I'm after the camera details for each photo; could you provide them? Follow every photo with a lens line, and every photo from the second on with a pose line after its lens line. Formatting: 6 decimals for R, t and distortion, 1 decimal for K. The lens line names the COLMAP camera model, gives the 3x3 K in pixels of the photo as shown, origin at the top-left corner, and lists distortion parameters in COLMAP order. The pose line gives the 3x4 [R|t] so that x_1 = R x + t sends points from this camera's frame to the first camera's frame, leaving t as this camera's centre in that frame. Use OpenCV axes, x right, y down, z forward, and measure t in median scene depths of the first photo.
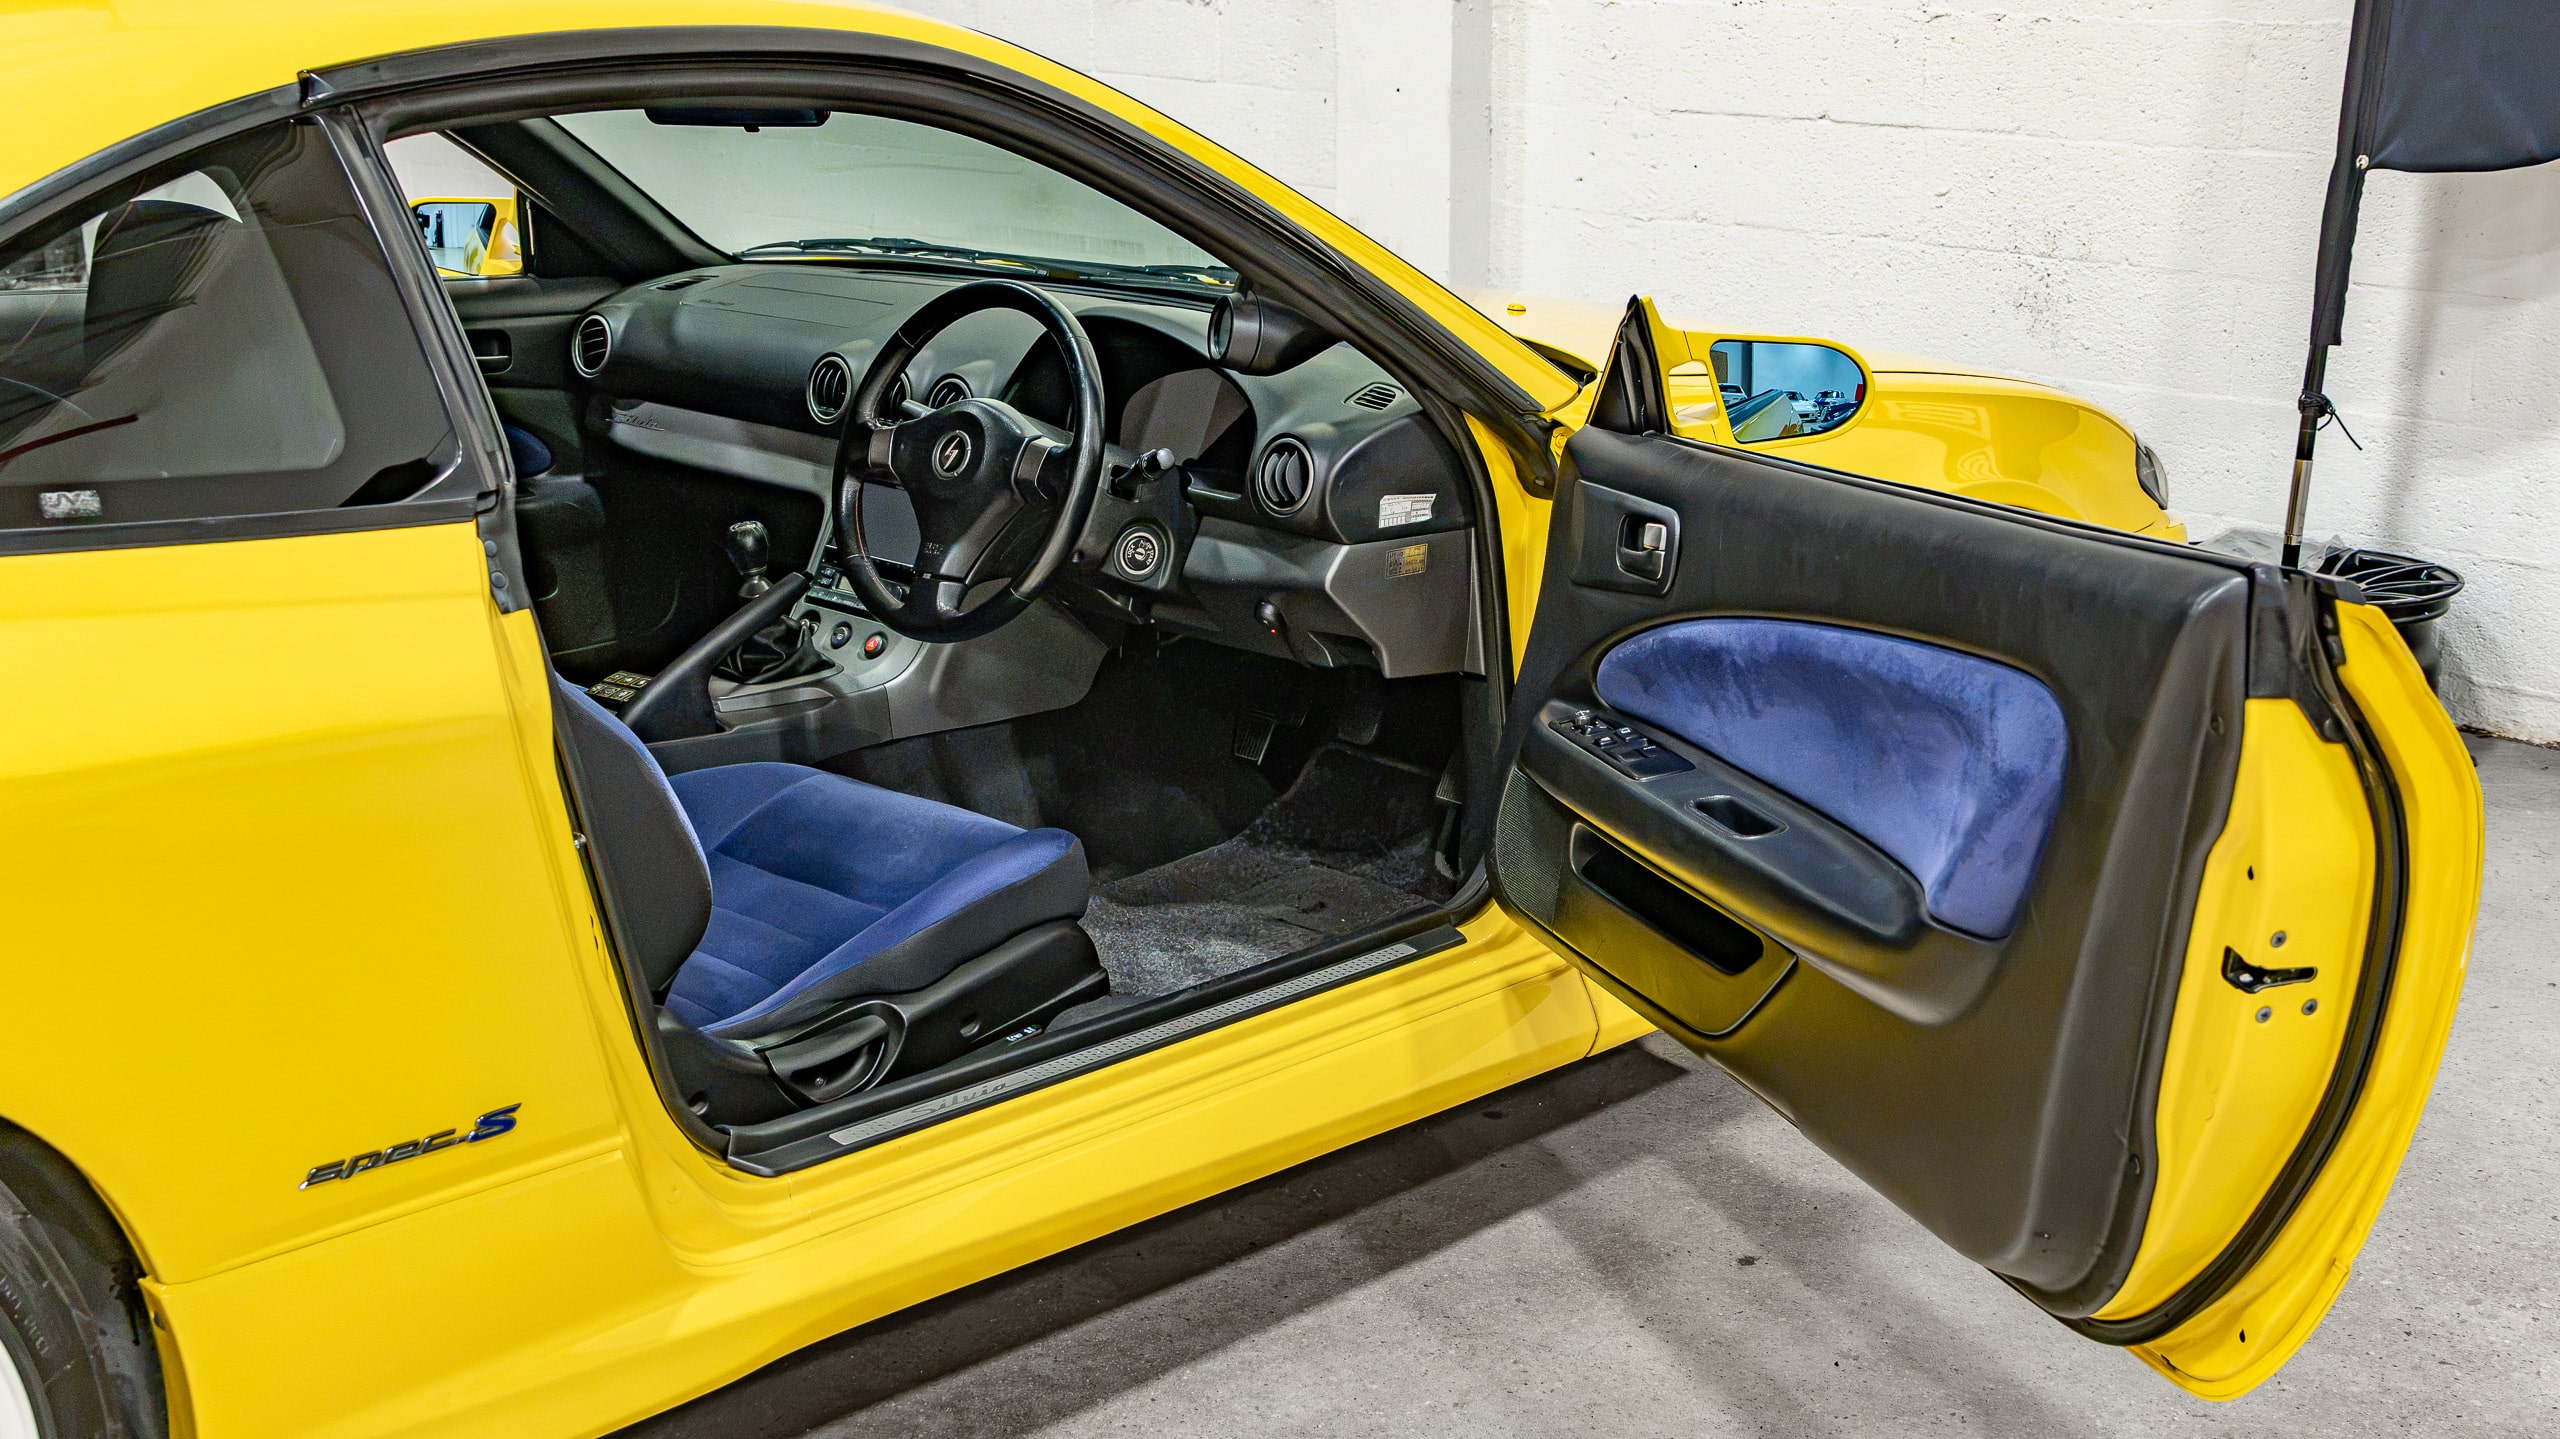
lens RADIAL K [[3183.7, 0, 1280.0], [0, 3183.7, 719.5], [0, 0, 1]] dist [0.004283, 0.034238]
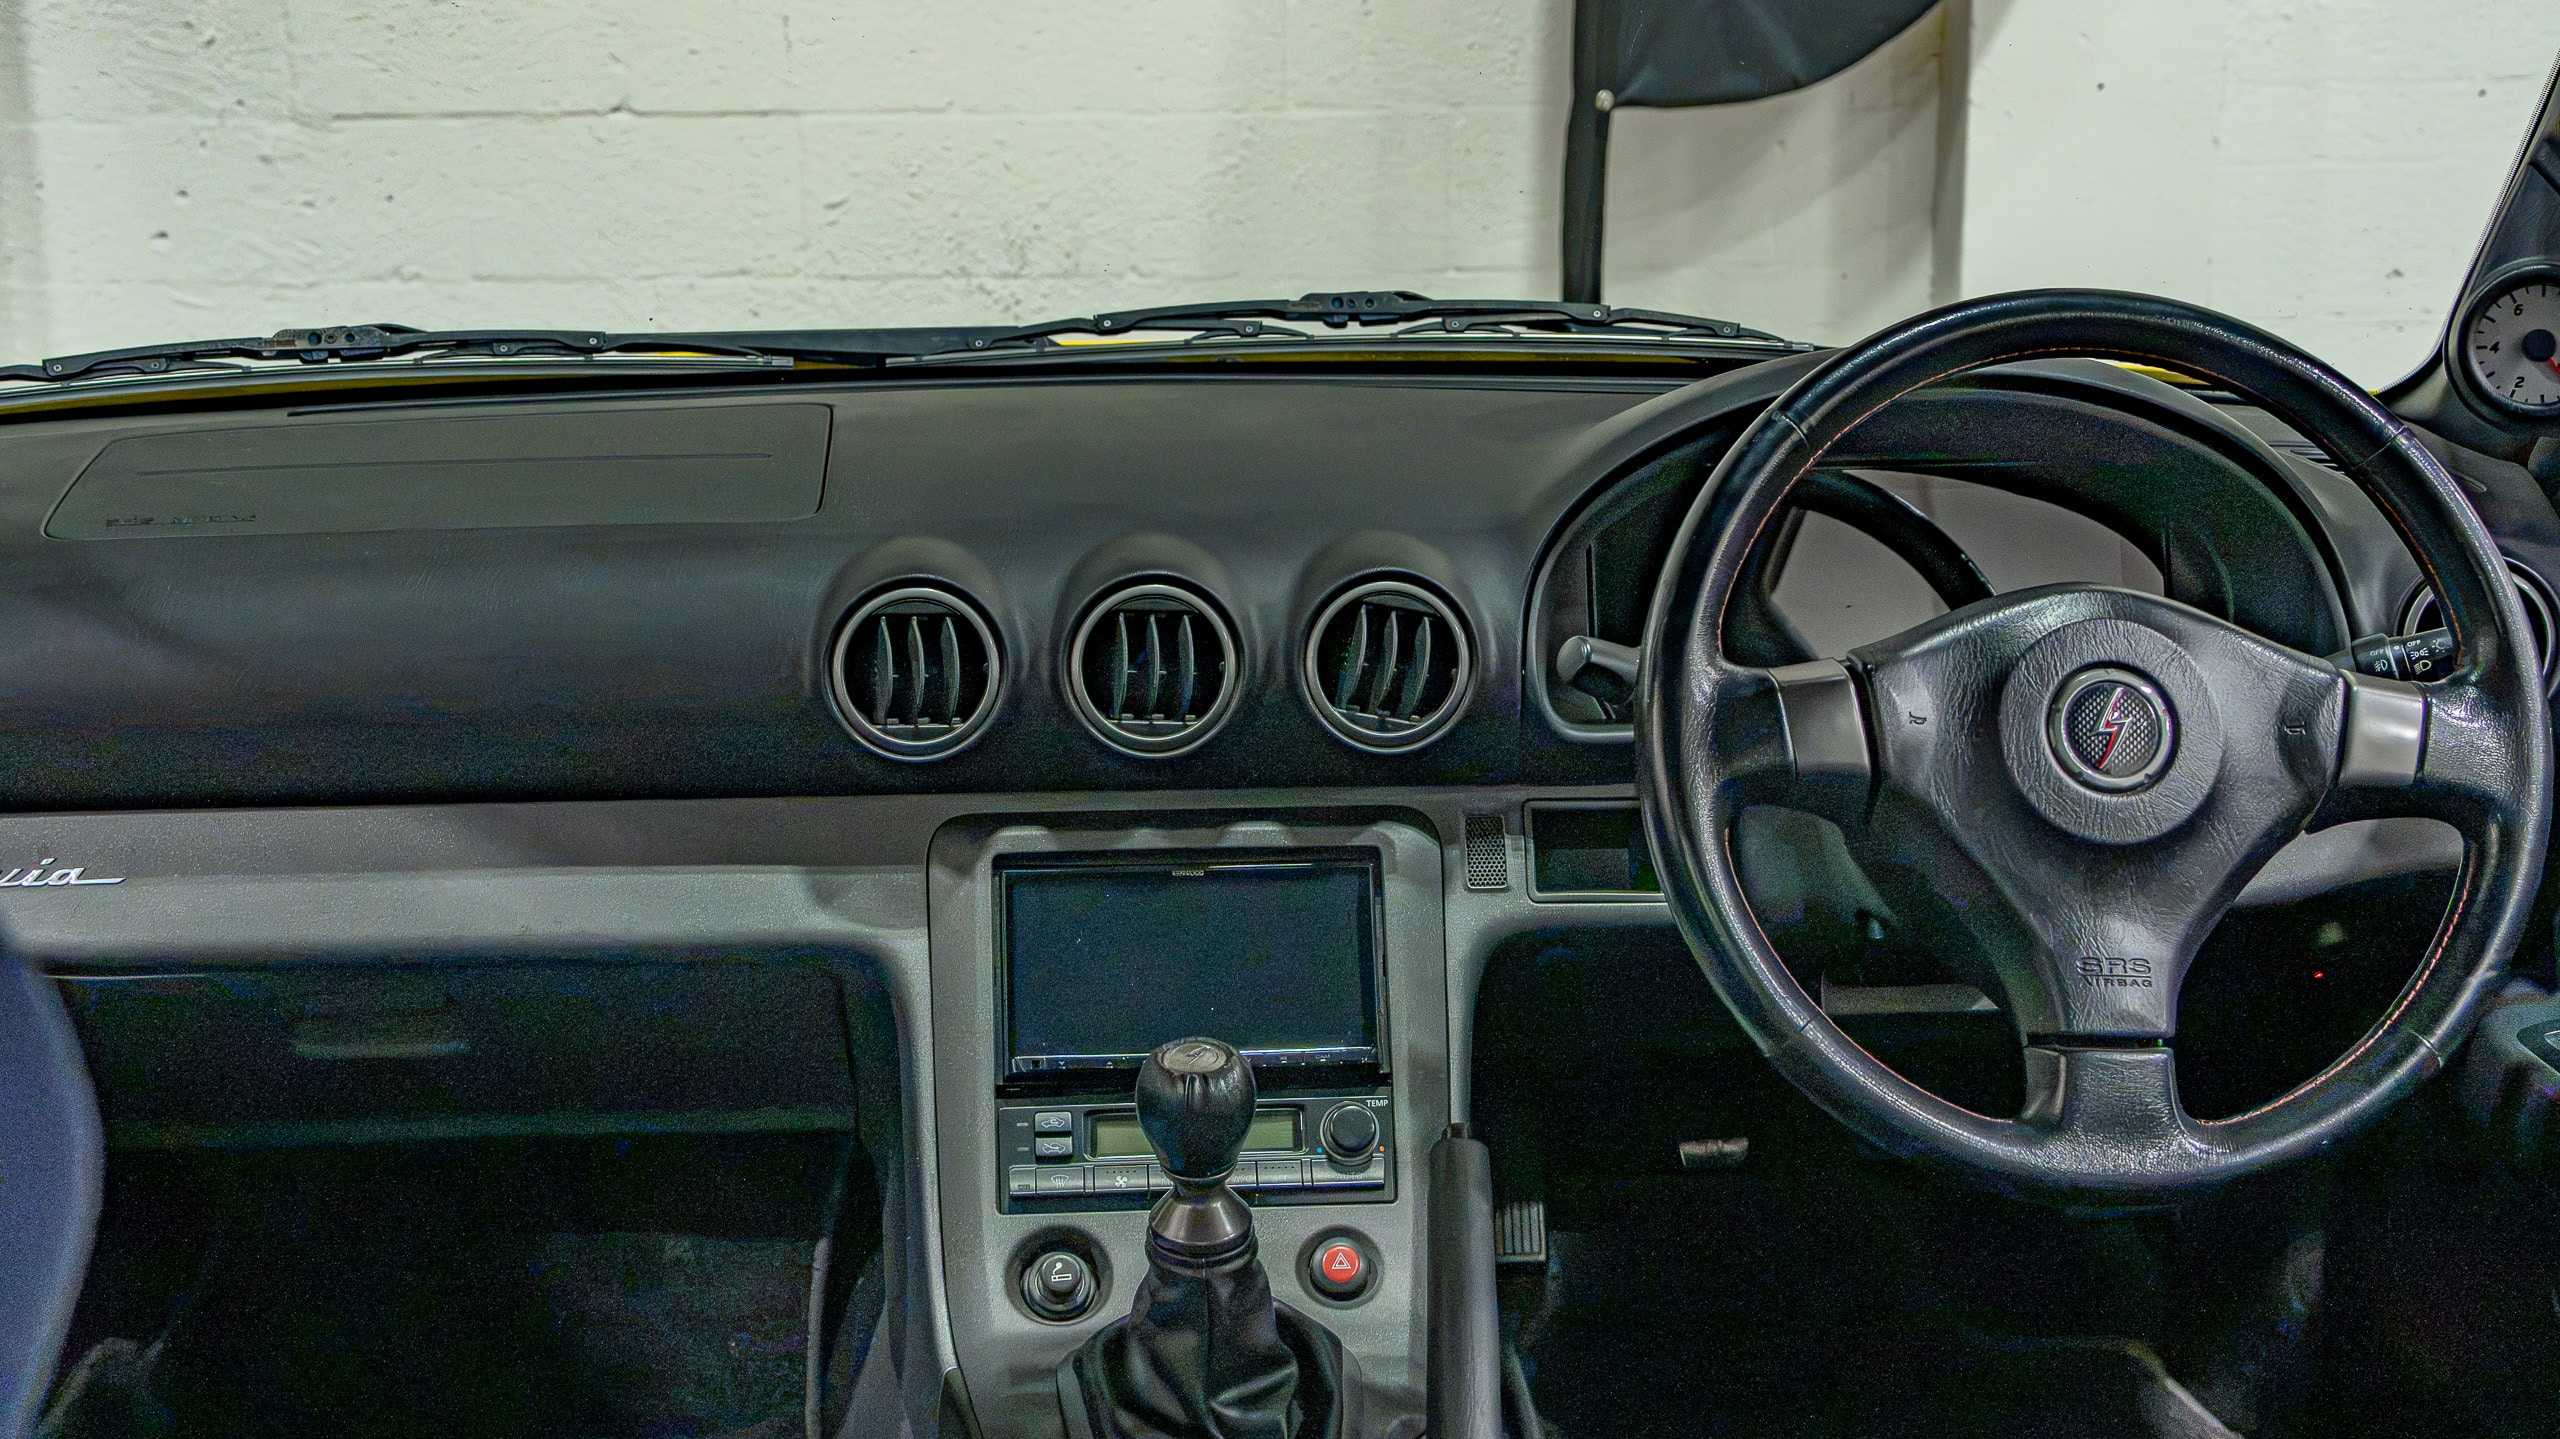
lens RADIAL K [[3183.7, 0, 1280.0], [0, 3183.7, 719.5], [0, 0, 1]] dist [0.004283, 0.034238]
pose [[0.670406, -0.175482, 0.720945, -0.439459], [0.198761, 0.978594, 0.053367, -0.121956], [-0.714877, 0.107518, 0.690934, 0.776070]]
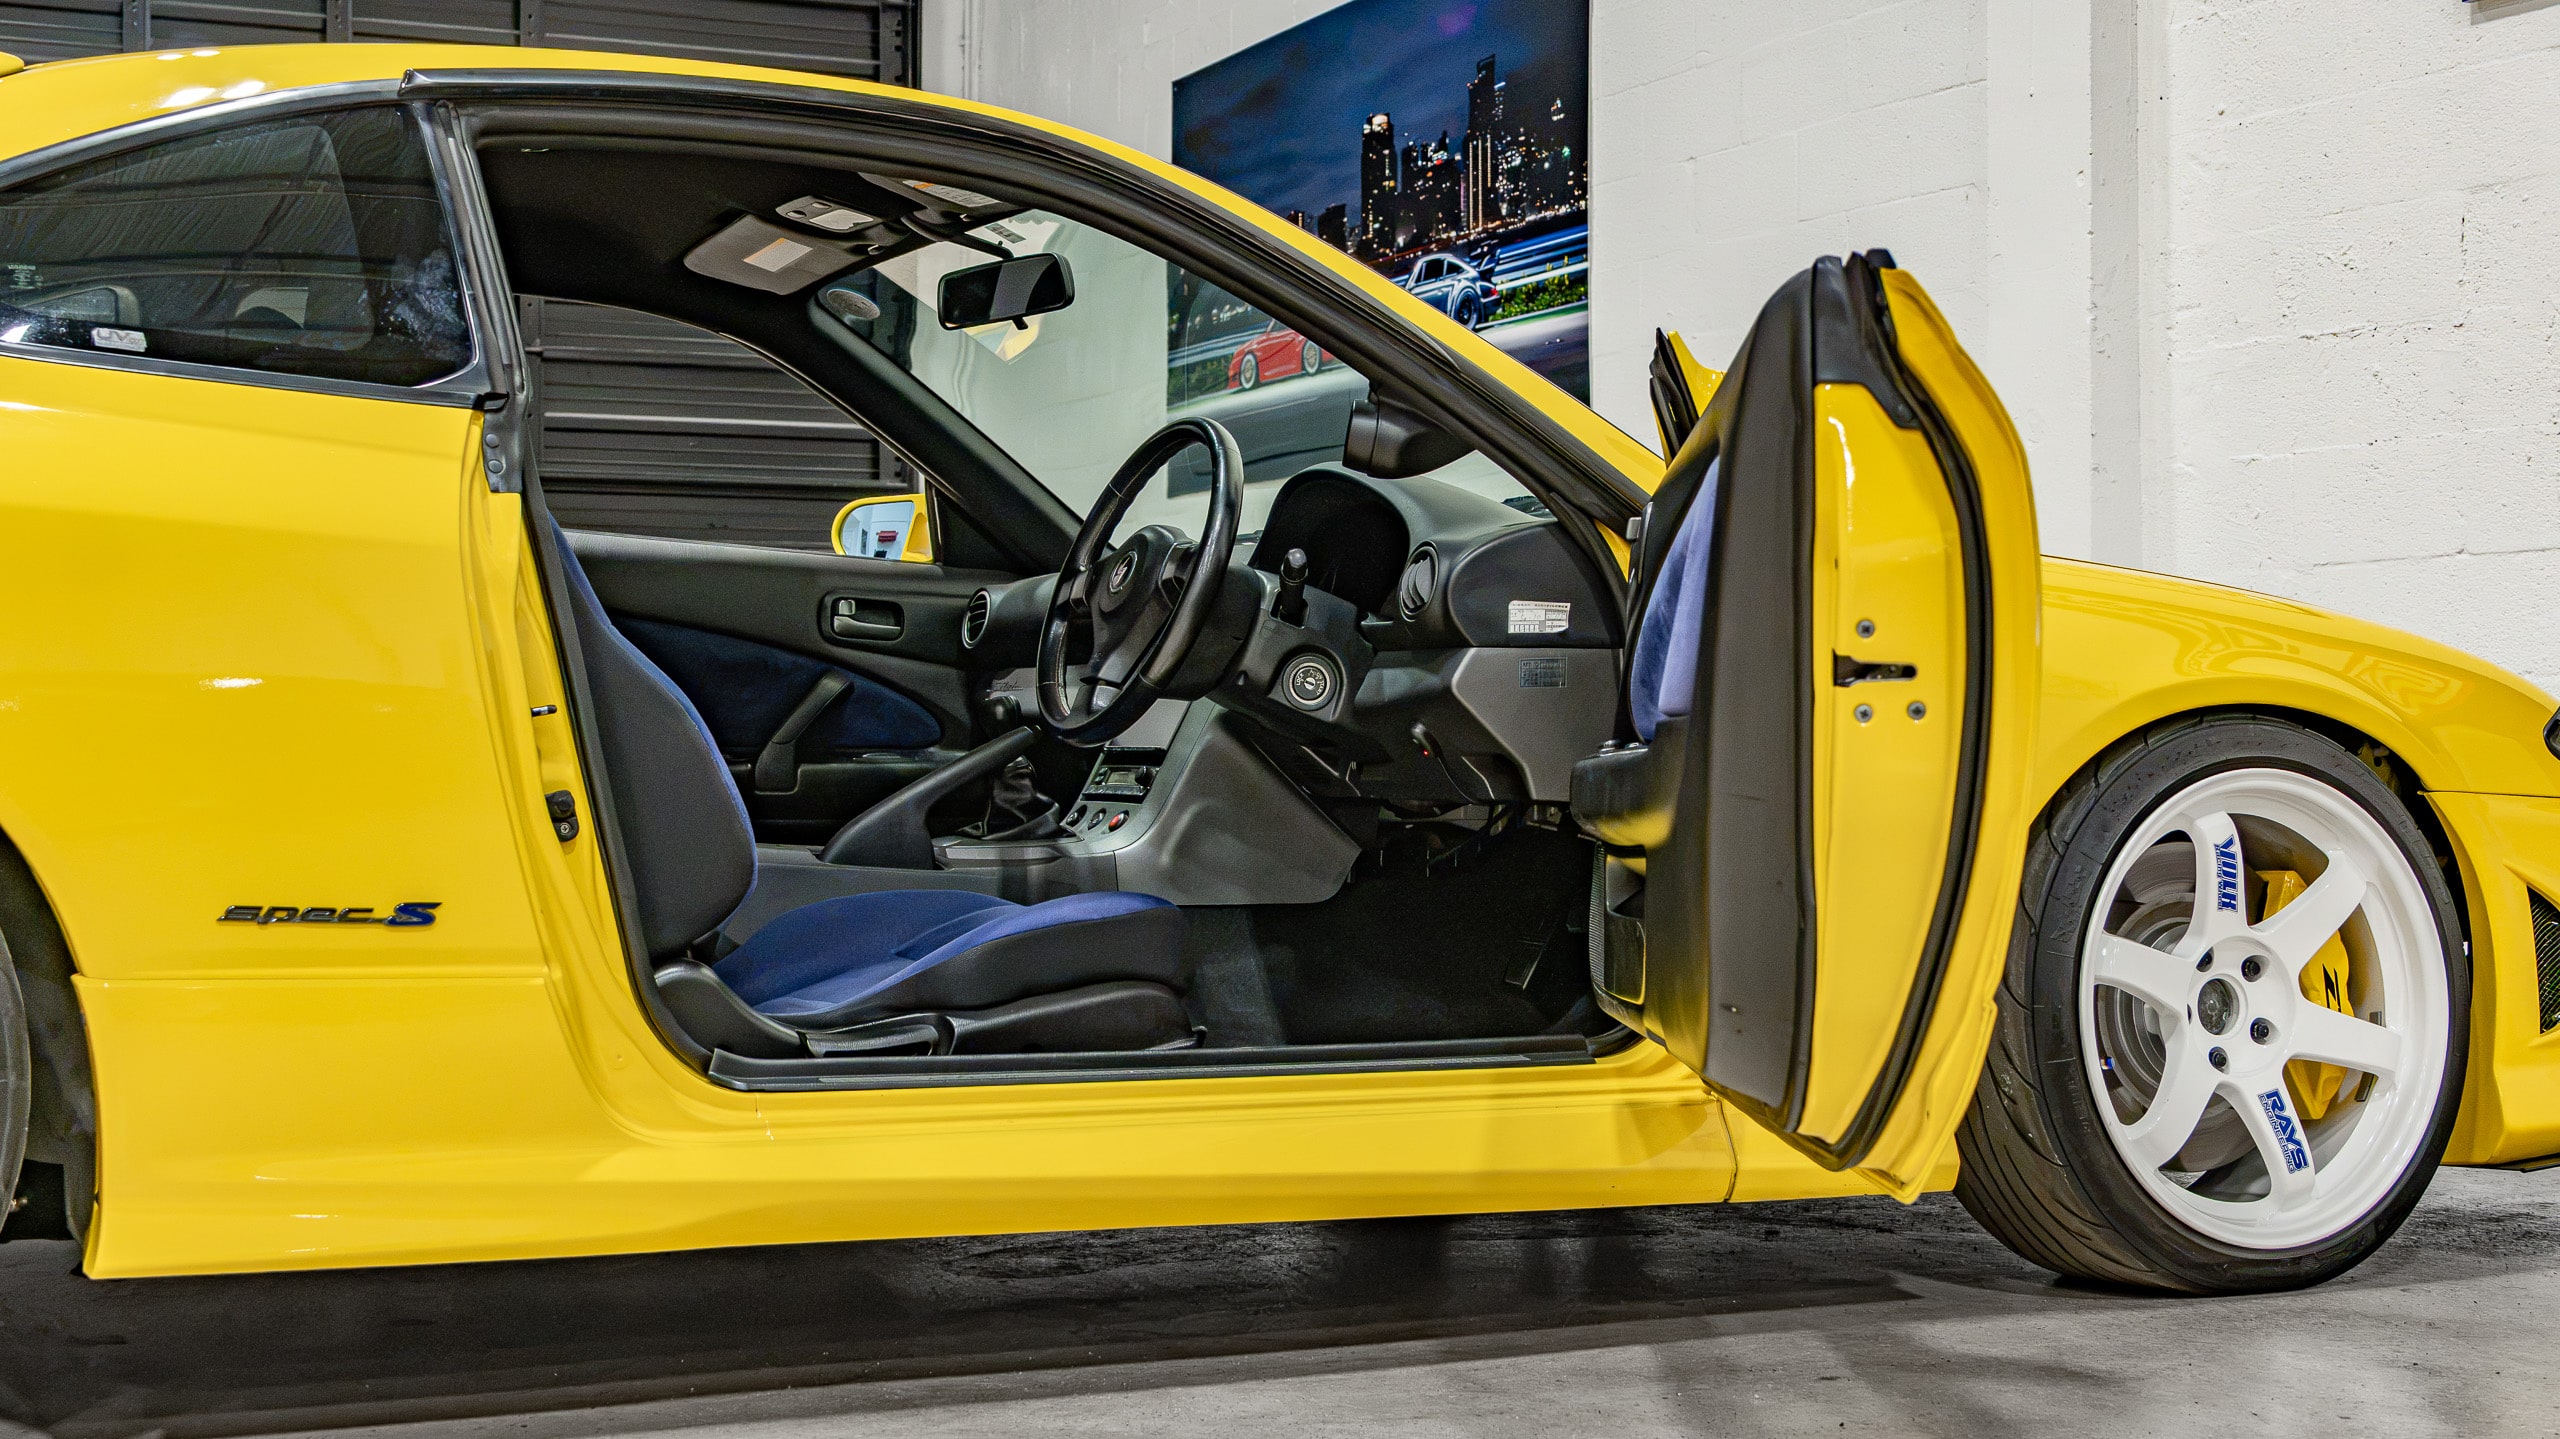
lens RADIAL K [[3622.9, 0, 1280.0], [0, 3622.9, 719.5], [0, 0, 1]] dist [0.018914, 0.033116]
pose [[0.943171, -0.006859, -0.332238, 0.345783], [-0.084937, 0.961601, -0.260976, 0.273535], [0.321271, 0.274364, 0.906372, -0.057285]]
